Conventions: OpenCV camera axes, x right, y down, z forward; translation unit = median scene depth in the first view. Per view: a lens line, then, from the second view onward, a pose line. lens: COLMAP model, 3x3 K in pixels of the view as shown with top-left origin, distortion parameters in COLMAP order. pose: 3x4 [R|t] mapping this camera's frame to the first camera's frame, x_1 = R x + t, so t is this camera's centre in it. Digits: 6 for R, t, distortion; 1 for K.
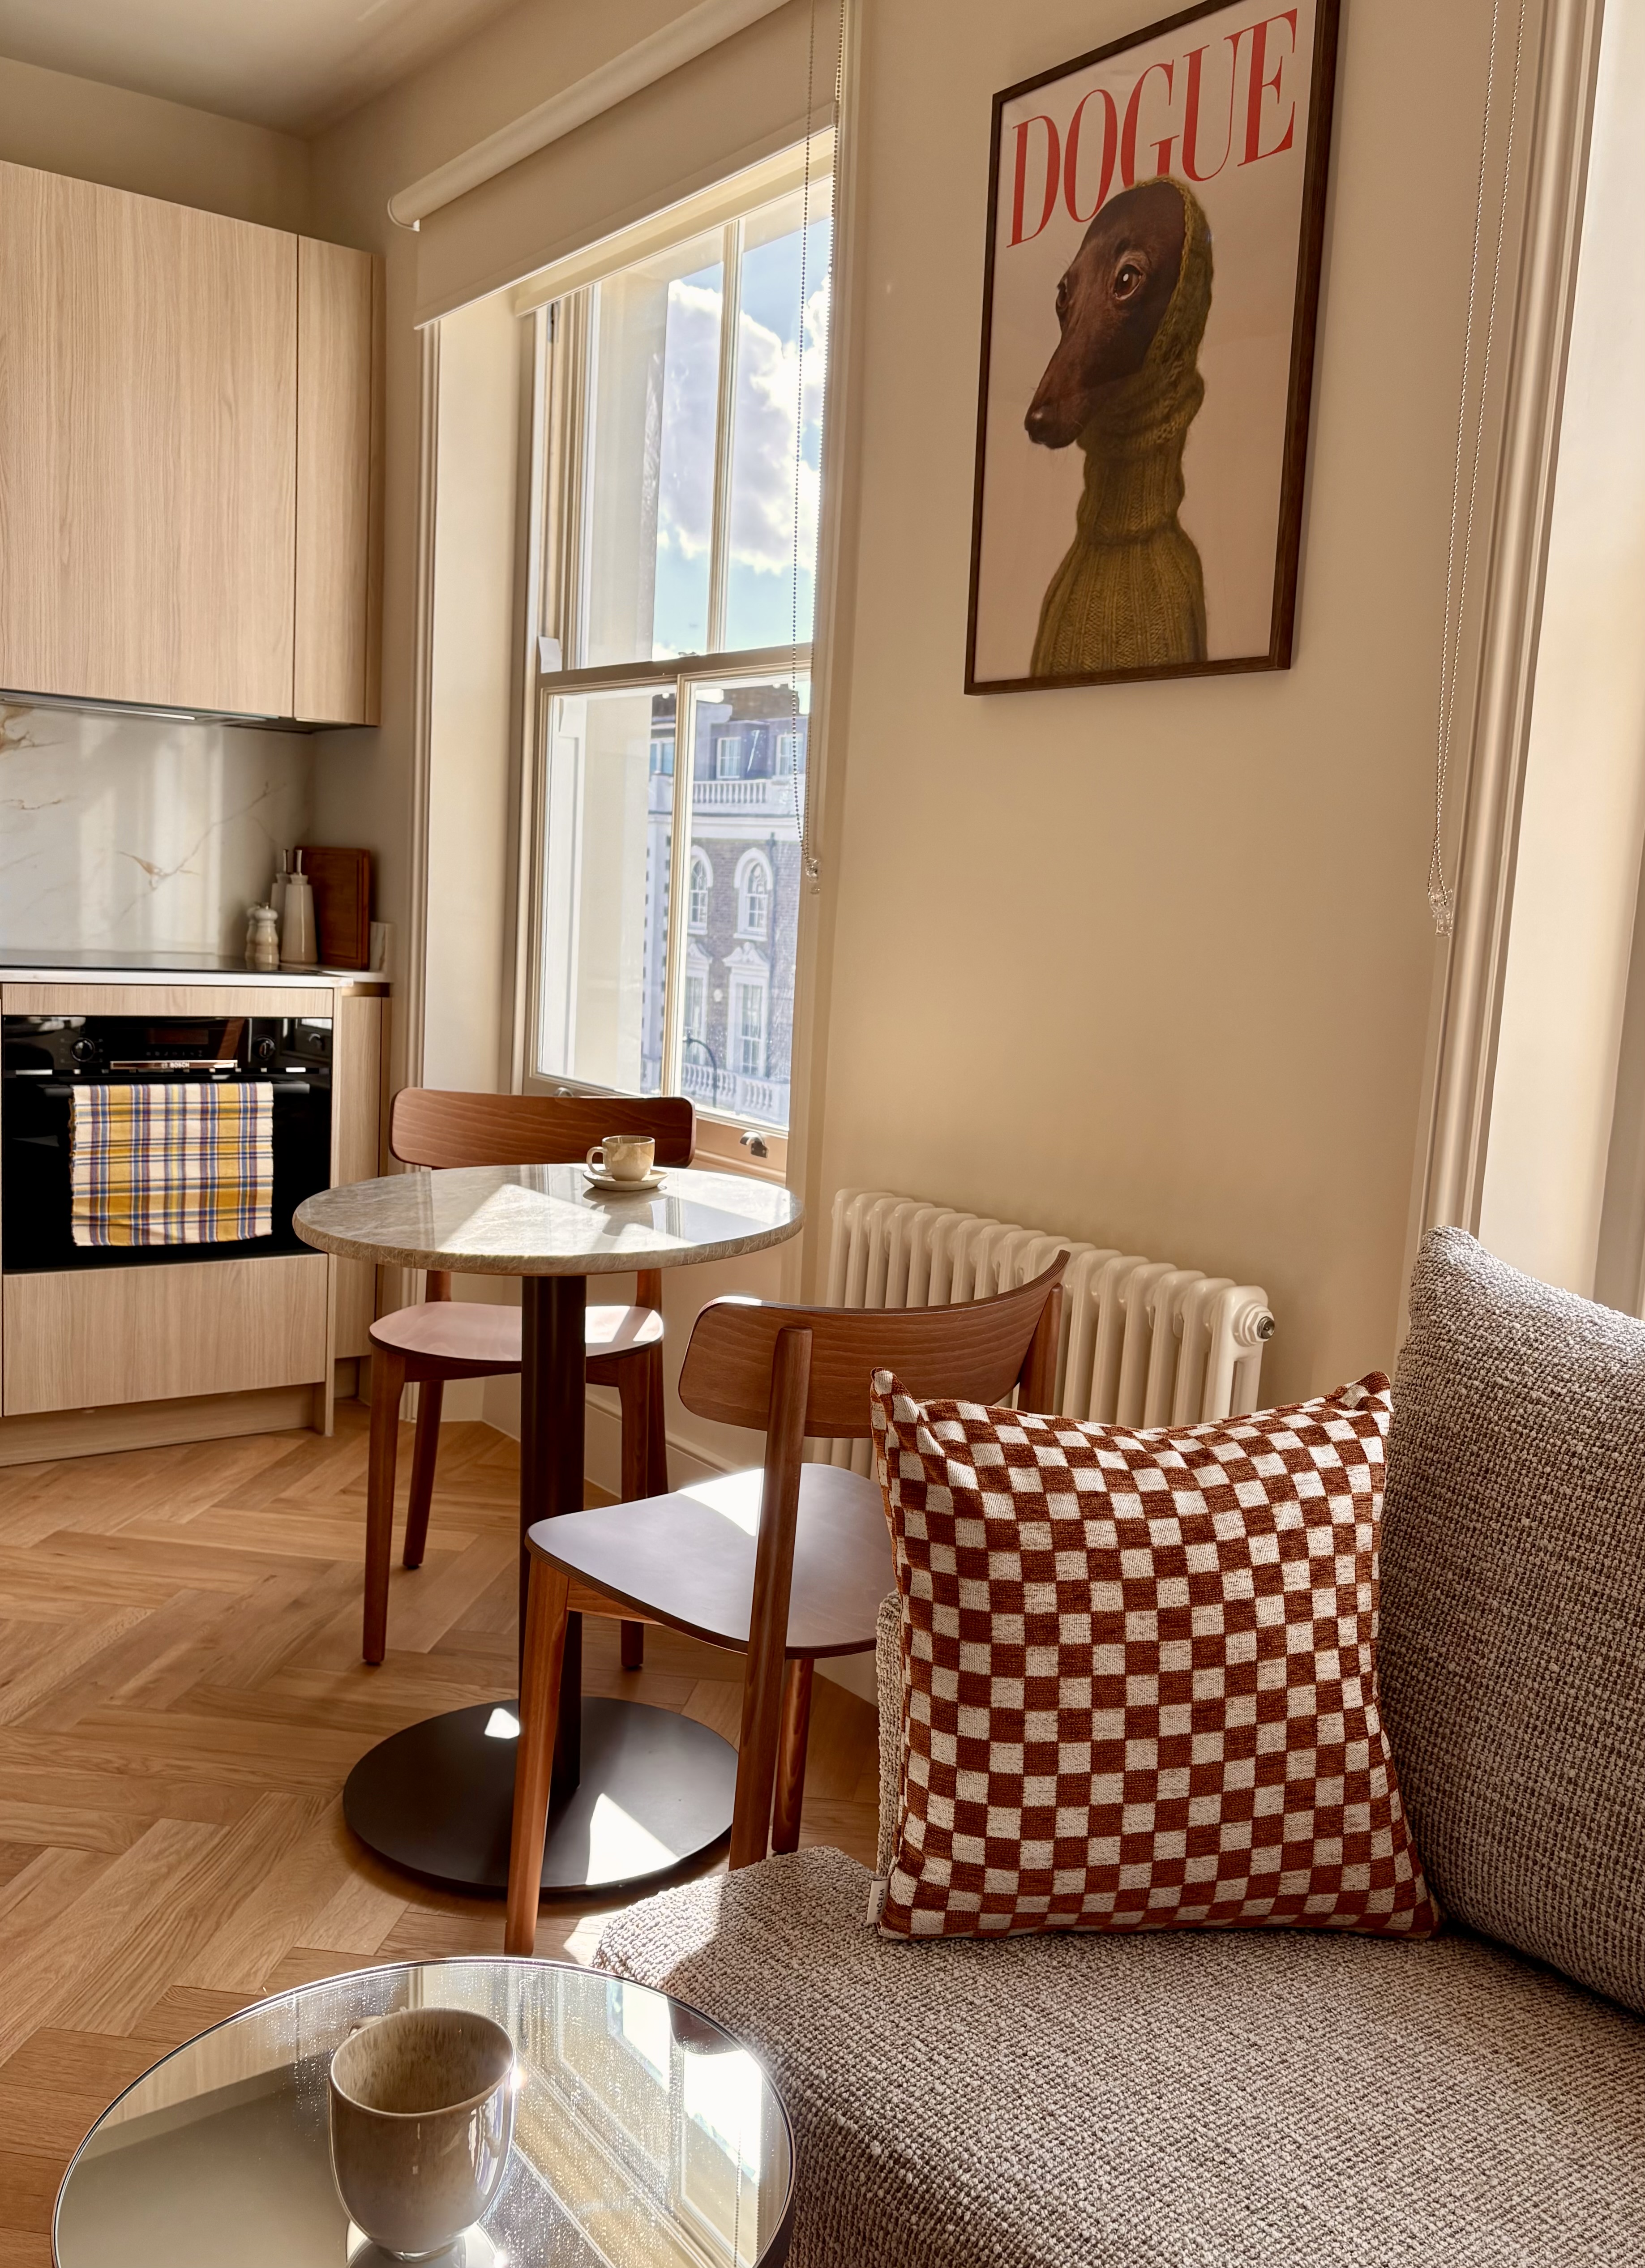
lens RADIAL K [[1960.8, 0, 866.3], [0, 1960.8, 1149.6], [0, 0, 1]] dist [-0.001785, 0.052335]
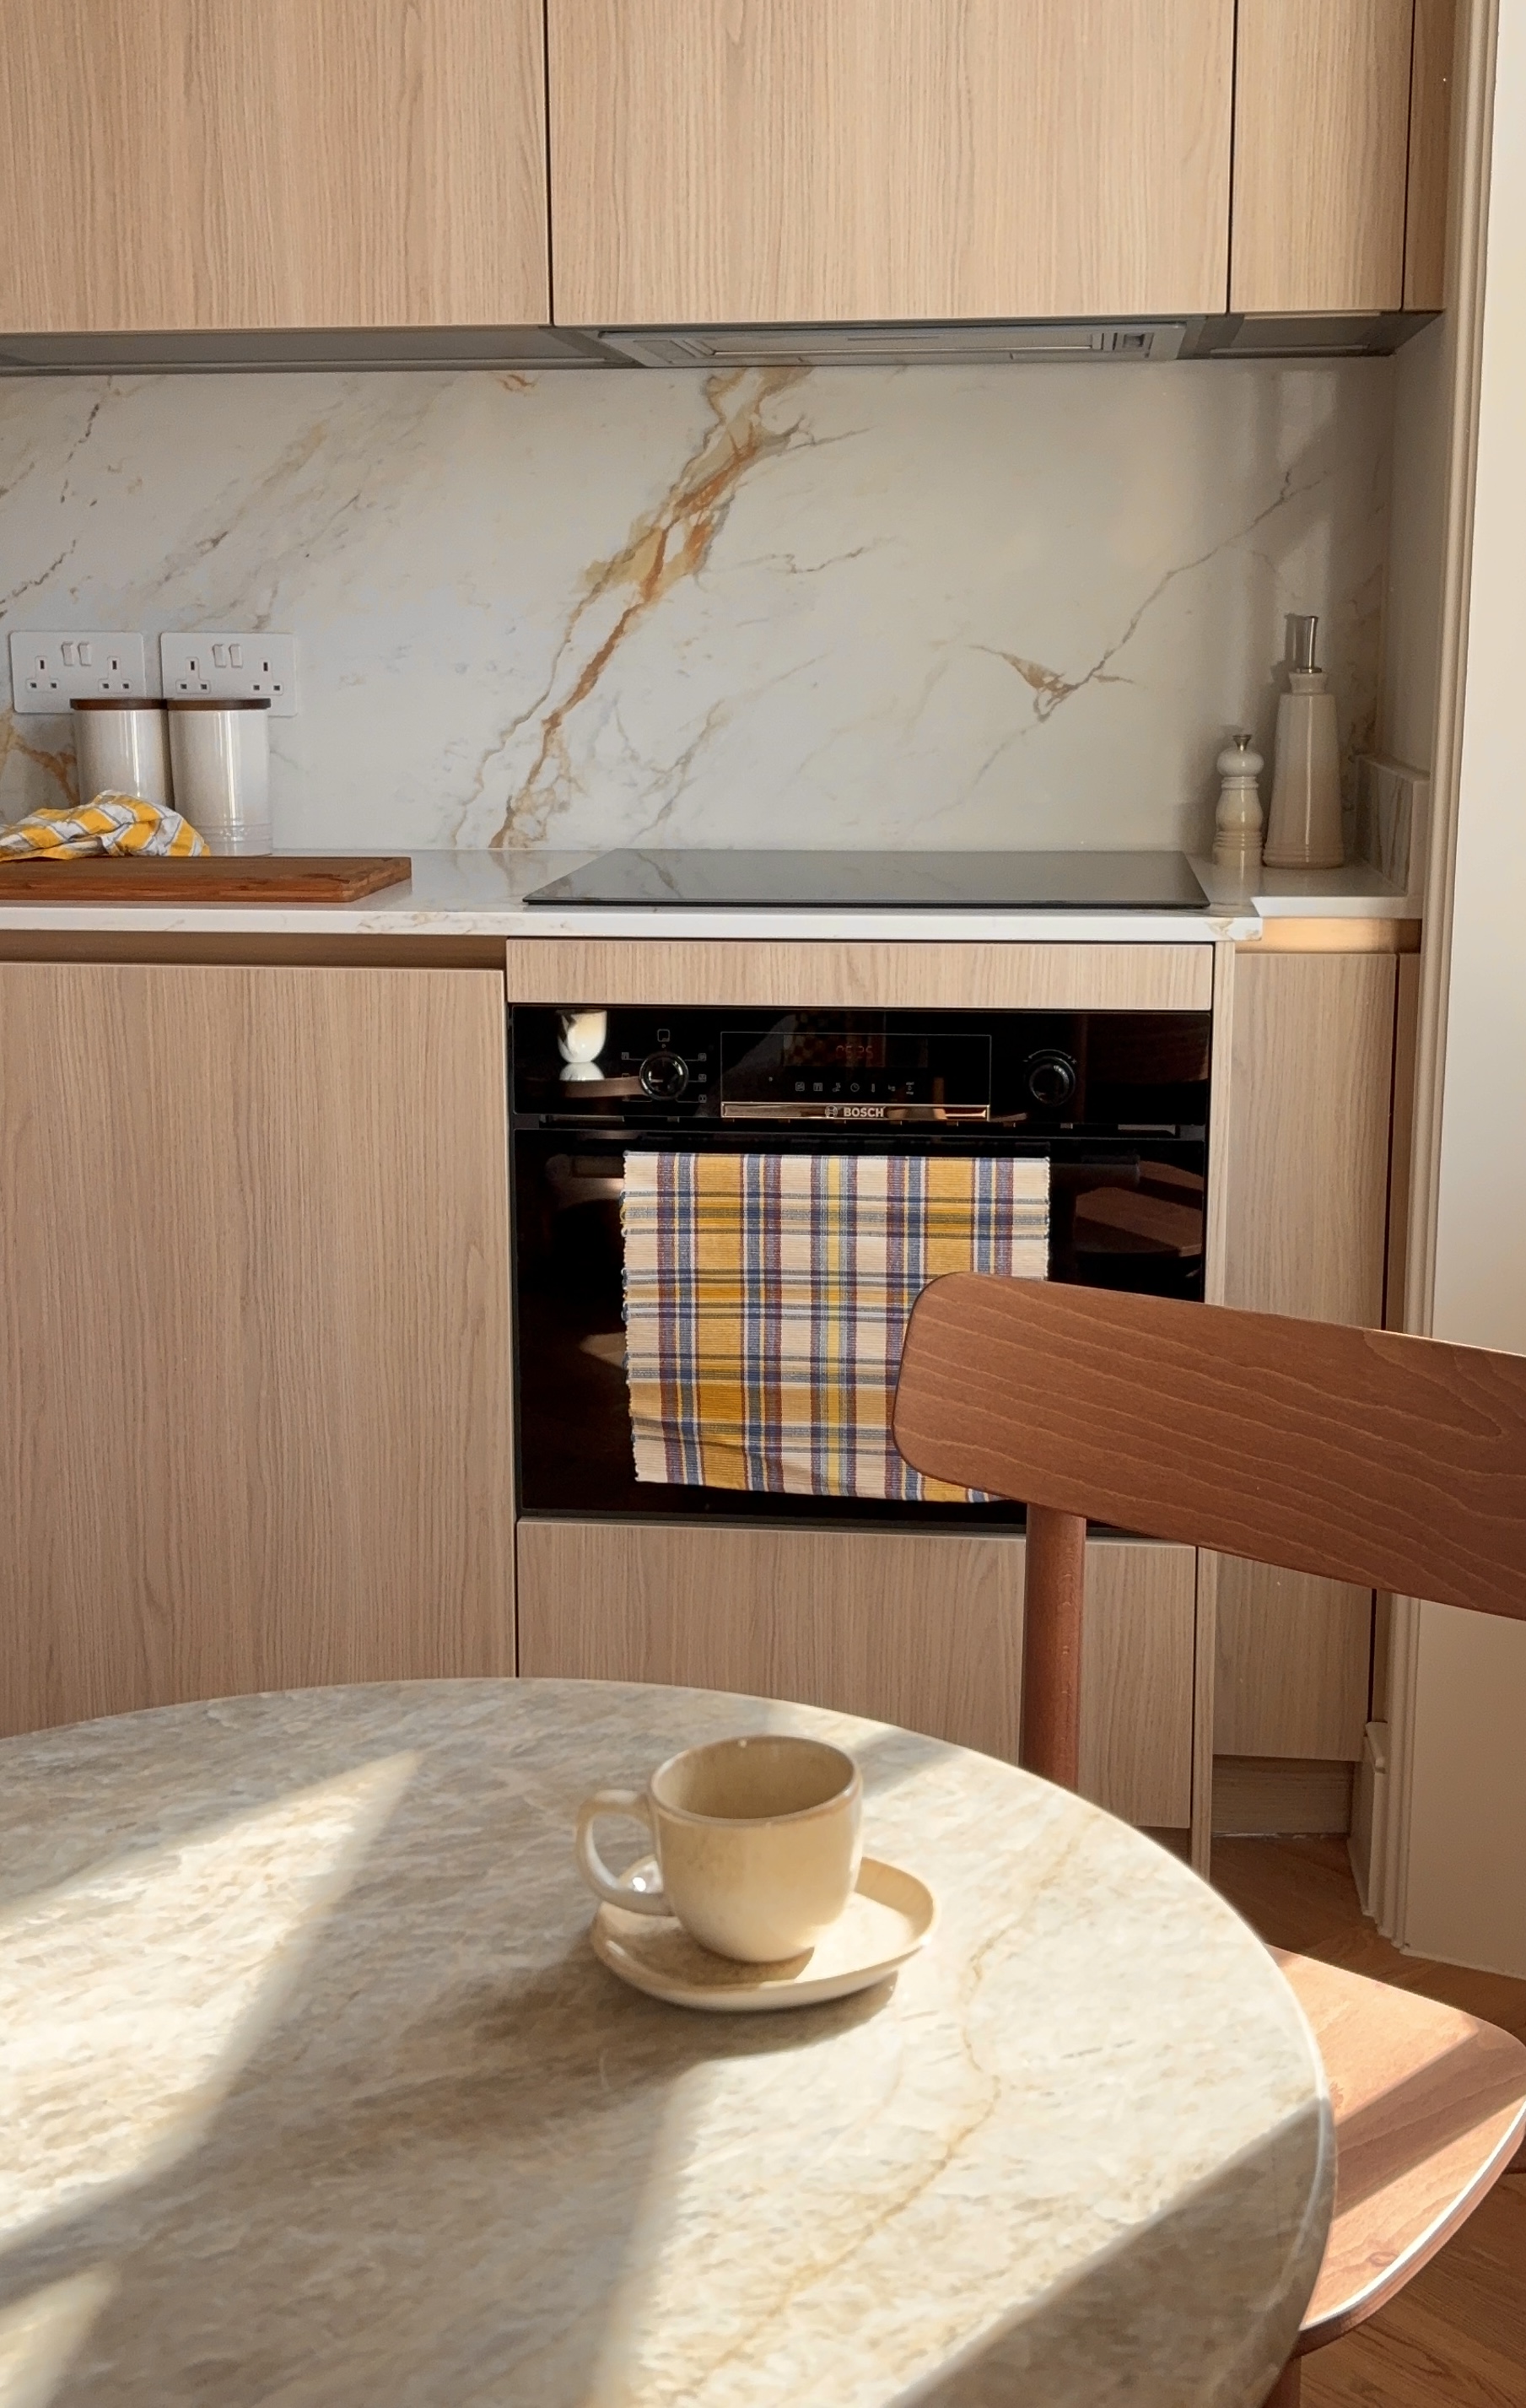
lens RADIAL K [[2750.2, 0, 763.0], [0, 2750.2, 1204.0], [0, 0, 1]] dist [0.038091, -0.008634]
pose [[0.725401, 0.084267, -0.683148, 0.078113], [-0.044052, 0.996127, 0.076097, -0.071632], [0.686915, -0.025107, 0.726304, 0.527967]]
